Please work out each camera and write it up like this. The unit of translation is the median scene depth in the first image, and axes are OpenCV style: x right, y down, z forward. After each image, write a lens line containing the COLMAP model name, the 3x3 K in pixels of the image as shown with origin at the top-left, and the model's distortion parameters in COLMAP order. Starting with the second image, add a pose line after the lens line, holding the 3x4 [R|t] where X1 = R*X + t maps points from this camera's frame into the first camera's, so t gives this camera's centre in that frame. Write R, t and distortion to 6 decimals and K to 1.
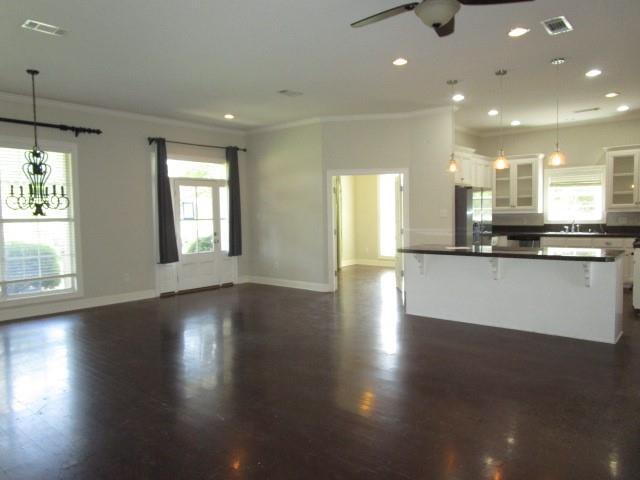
lens RADIAL K [[461.6, 0, 322.8], [0, 461.6, 243.7], [0, 0, 1]] dist [-0.012929, -0.001826]
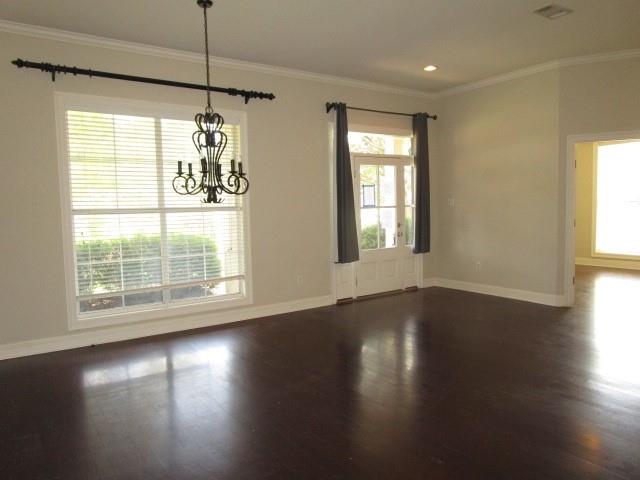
lens RADIAL K [[457.1, 0, 320.0], [0, 457.1, 240.0], [0, 0, 1]] dist [-0.006853, -0.005434]
pose [[0.965871, 0.010029, -0.258830, -0.179033], [-0.004870, 0.999777, 0.020565, -0.012376], [0.258978, -0.018603, 0.965704, 0.231608]]
